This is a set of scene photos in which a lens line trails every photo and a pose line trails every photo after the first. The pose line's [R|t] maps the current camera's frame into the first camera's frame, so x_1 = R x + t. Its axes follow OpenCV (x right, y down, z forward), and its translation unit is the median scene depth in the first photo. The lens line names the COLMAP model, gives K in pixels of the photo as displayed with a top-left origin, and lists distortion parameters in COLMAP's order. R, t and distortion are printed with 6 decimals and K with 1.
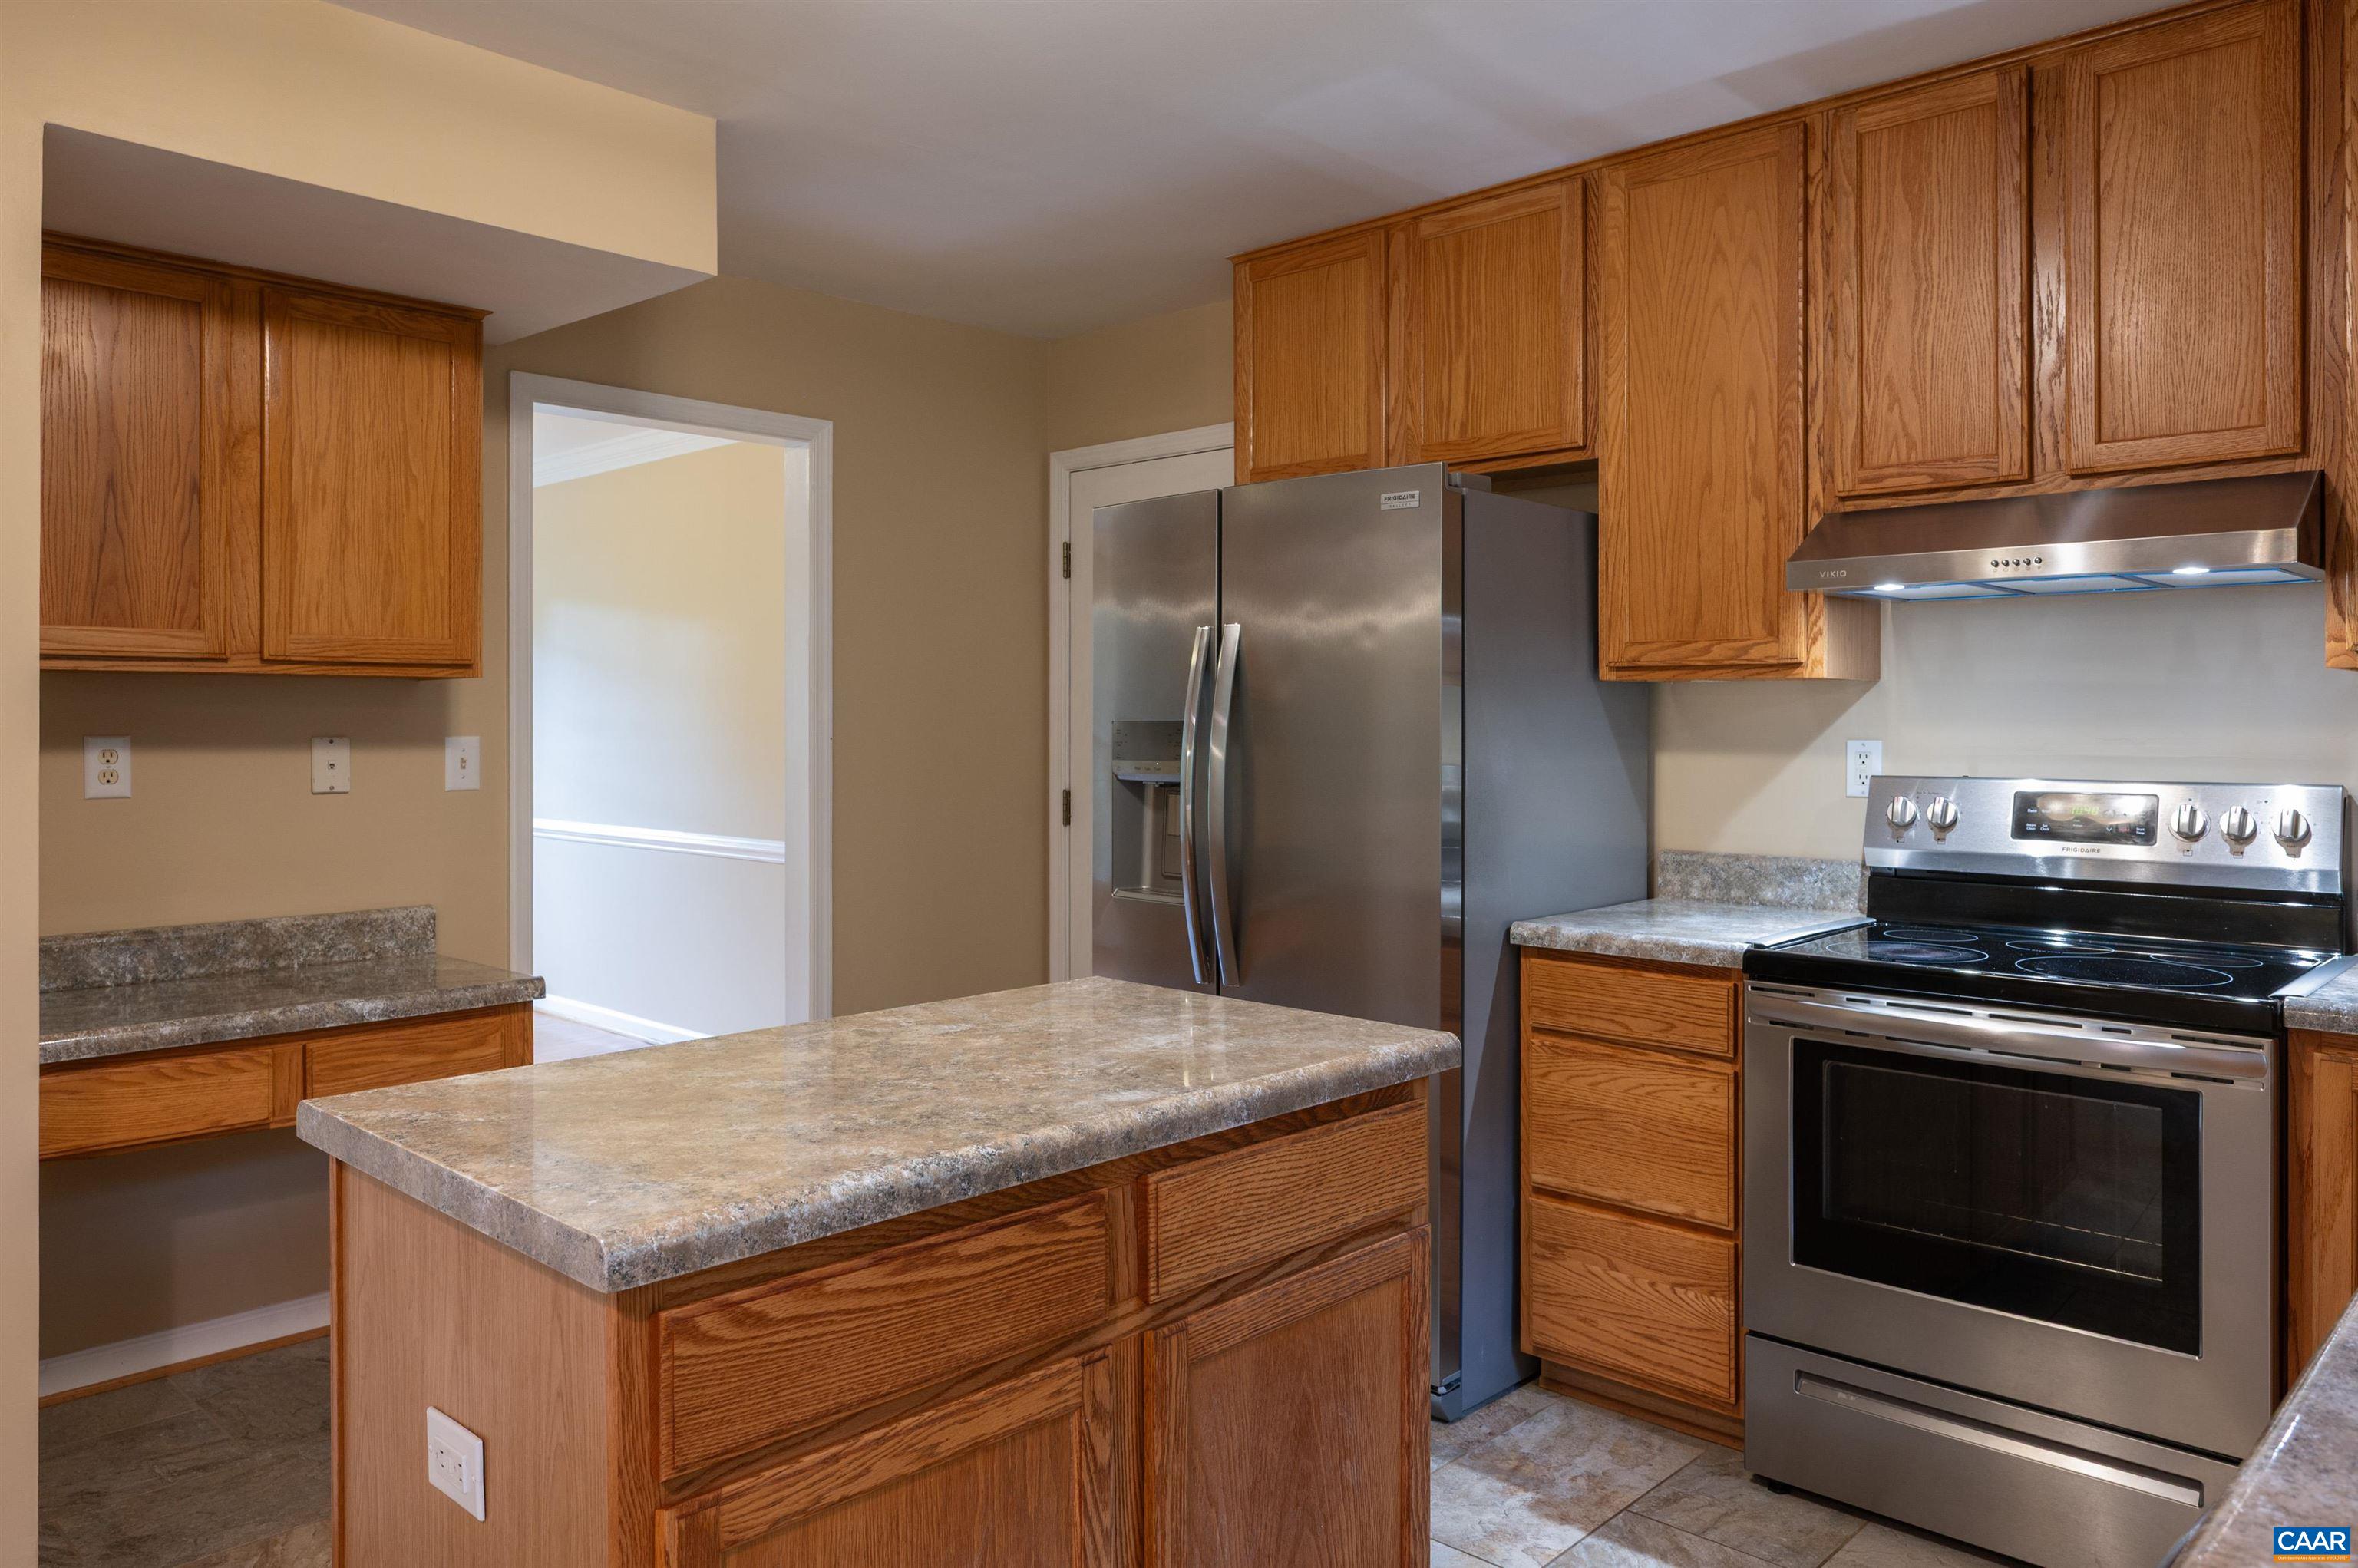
lens RADIAL K [[1601.8, 0, 1182.3], [0, 1601.8, 743.6], [0, 0, 1]] dist [0.002202, 0.000159]
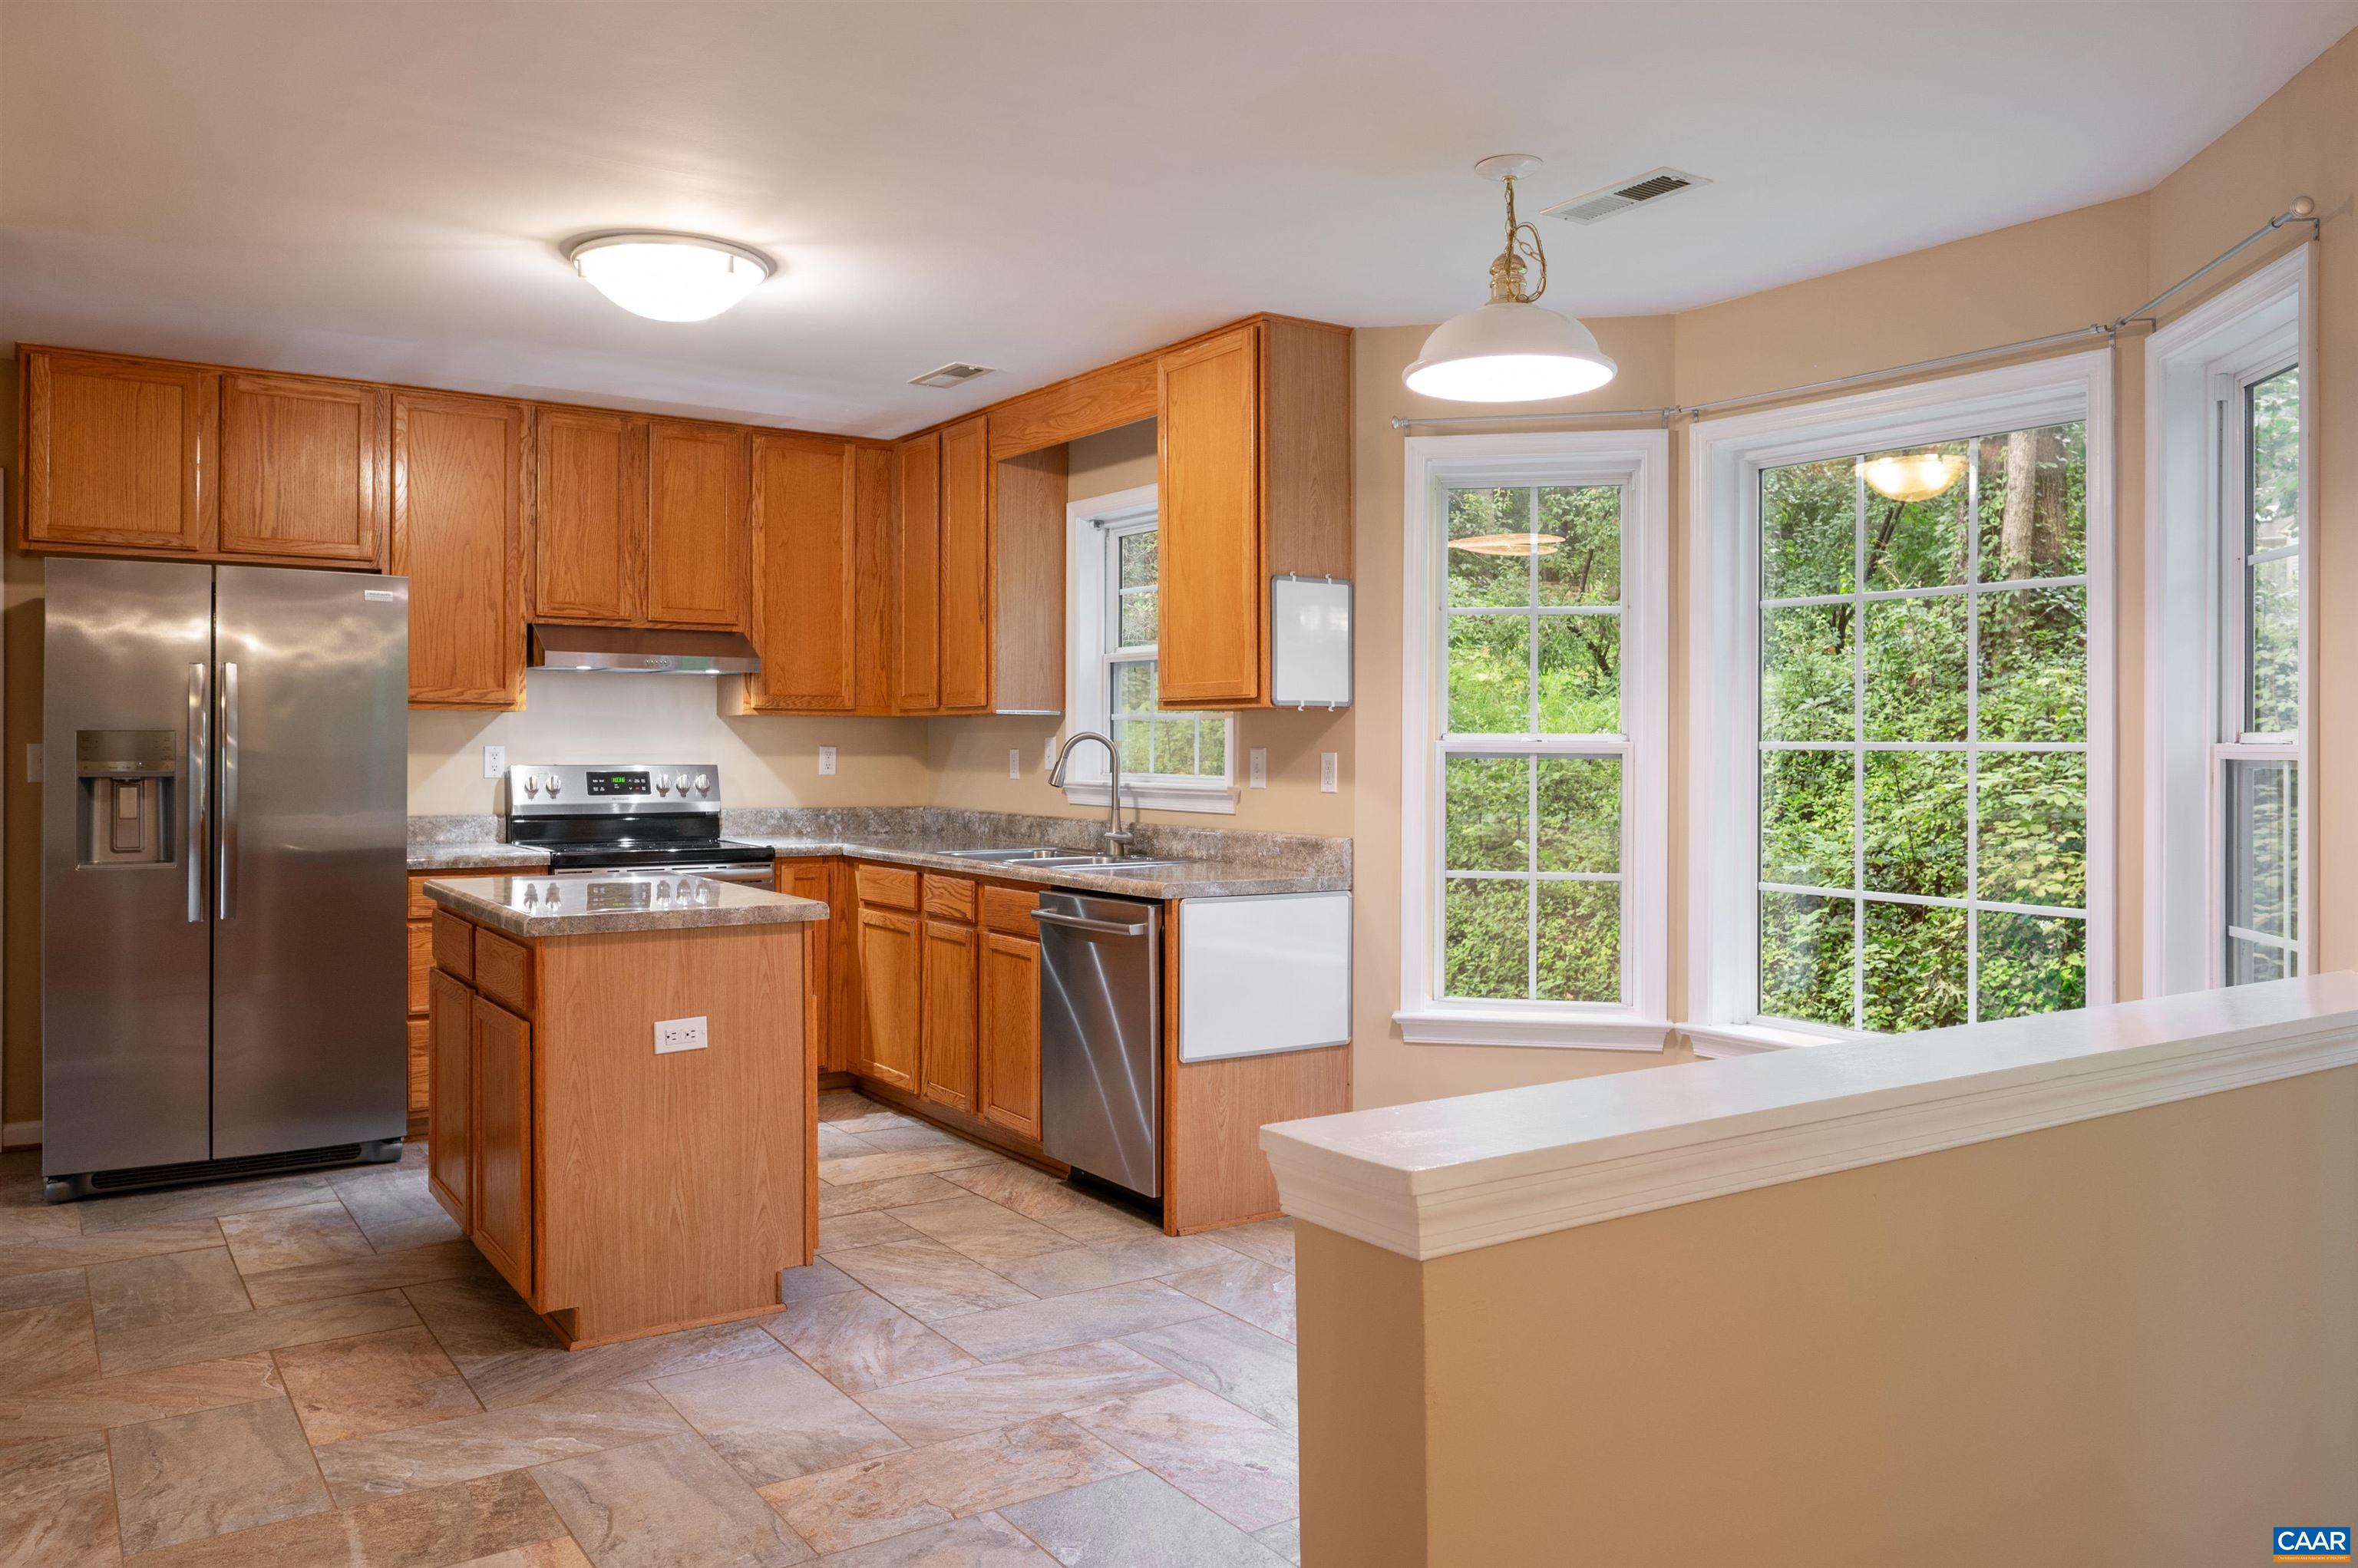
lens RADIAL K [[1757.3, 0, 1179.0], [0, 1757.3, 784.0], [0, 0, 1]] dist [-0.000969, -0.000386]
pose [[0.229643, -0.025621, 0.972938, -1.359548], [-0.000751, 0.999648, 0.026502, -0.012385], [-0.973275, -0.006817, 0.229543, -0.187006]]
